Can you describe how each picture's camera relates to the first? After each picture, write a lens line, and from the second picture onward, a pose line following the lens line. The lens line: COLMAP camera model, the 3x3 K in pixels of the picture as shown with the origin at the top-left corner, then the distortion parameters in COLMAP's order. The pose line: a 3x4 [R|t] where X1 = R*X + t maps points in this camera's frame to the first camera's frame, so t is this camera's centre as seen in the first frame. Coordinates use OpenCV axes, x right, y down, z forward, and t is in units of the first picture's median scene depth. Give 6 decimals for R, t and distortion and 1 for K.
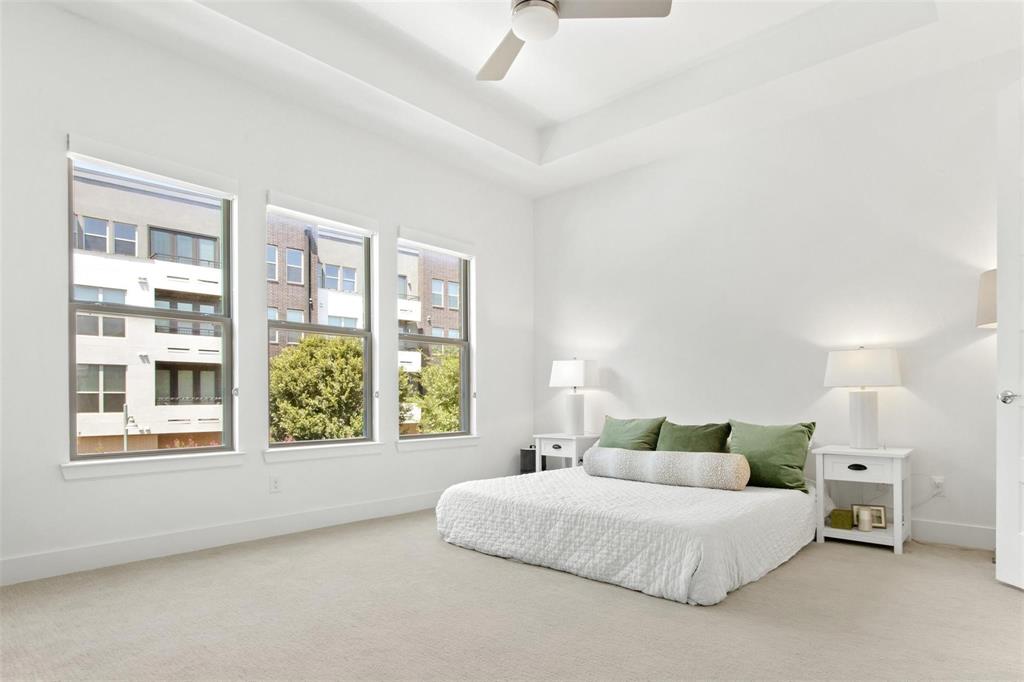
lens RADIAL K [[605.5, 0, 512.7], [0, 605.5, 390.2], [0, 0, 1]] dist [-0.010662, 0.023552]
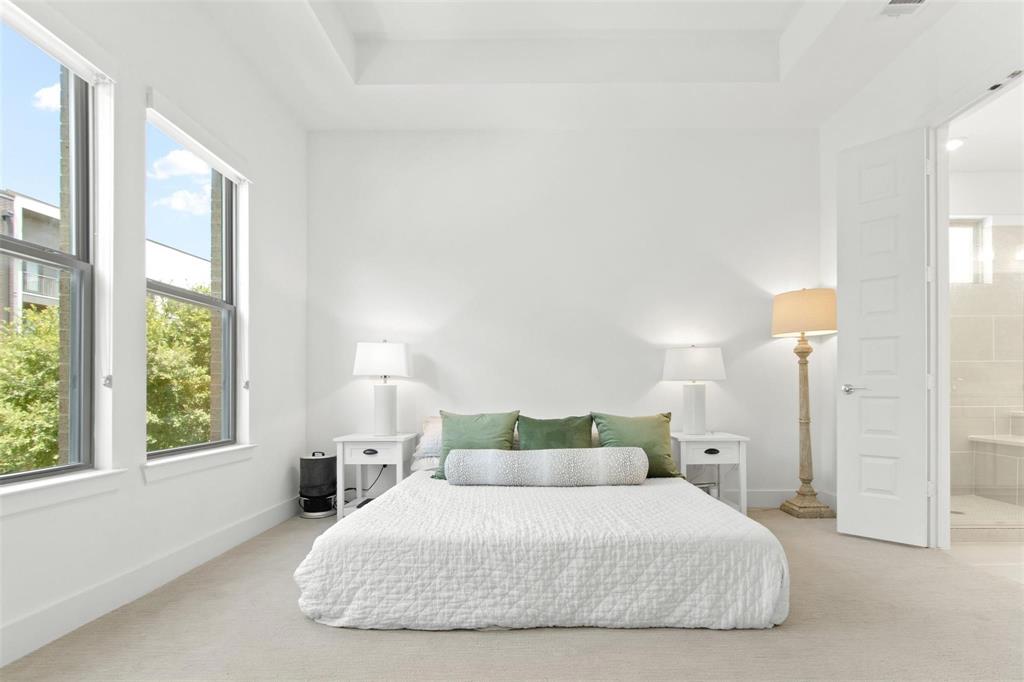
lens RADIAL K [[524.0, 0, 515.2], [0, 524.0, 385.2], [0, 0, 1]] dist [-0.001333, 0.000169]
pose [[0.724874, 0.010767, 0.688797, -0.369141], [-0.009594, 0.999939, -0.005534, 0.012486], [-0.688814, -0.002597, 0.724933, 0.540716]]
